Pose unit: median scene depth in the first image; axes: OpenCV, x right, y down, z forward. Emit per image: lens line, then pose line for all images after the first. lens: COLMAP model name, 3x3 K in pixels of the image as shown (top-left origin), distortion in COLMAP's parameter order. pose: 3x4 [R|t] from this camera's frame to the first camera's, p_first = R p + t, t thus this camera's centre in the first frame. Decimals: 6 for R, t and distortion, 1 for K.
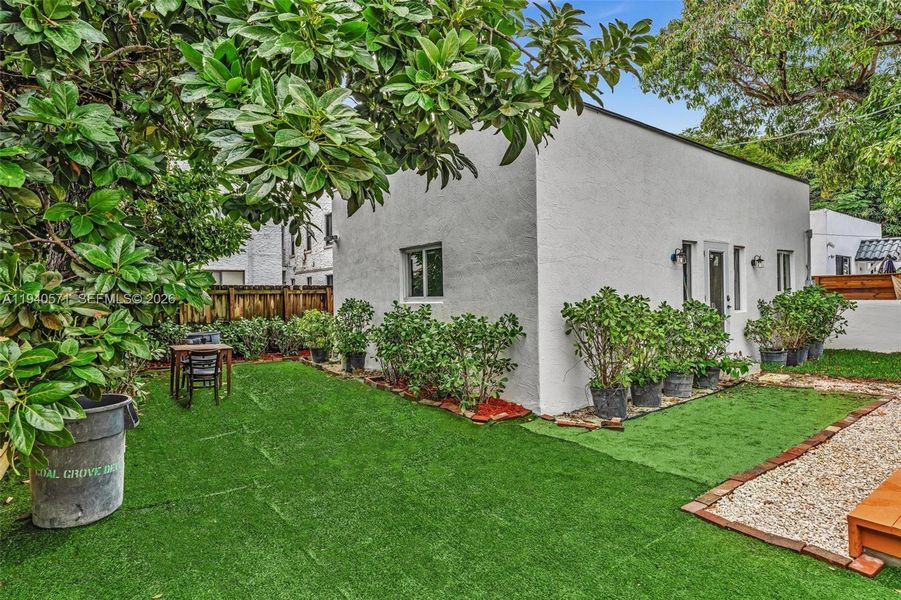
lens RADIAL K [[471.2, 0, 449.7], [0, 471.2, 284.8], [0, 0, 1]] dist [0.001793, 0.001093]
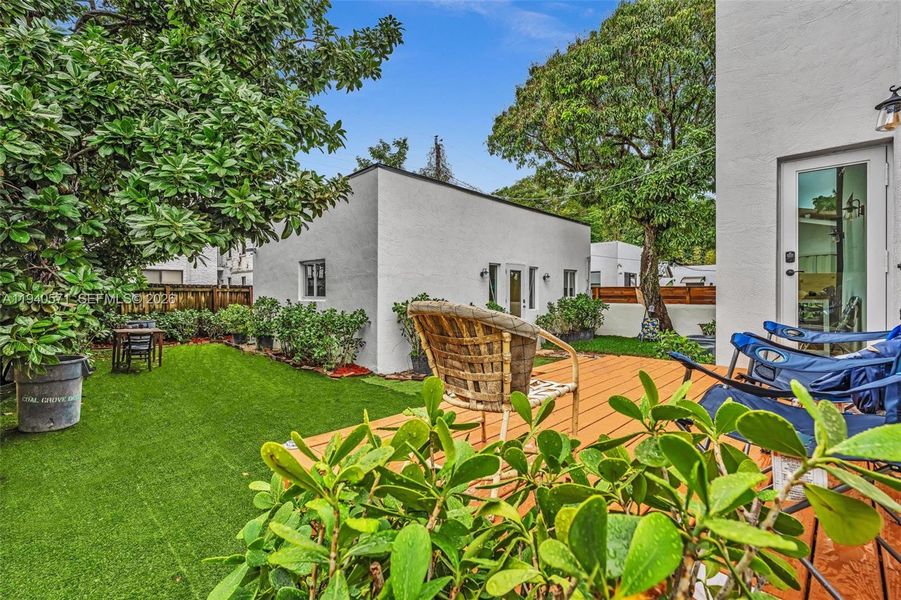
lens RADIAL K [[399.2, 0, 451.4], [0, 399.2, 293.1], [0, 0, 1]] dist [-0.001252, -0.000324]
pose [[0.985649, 0.020324, 0.167583, 0.151610], [-0.023769, 0.999545, 0.018581, -0.016865], [-0.167129, -0.022297, 0.985683, -0.255136]]
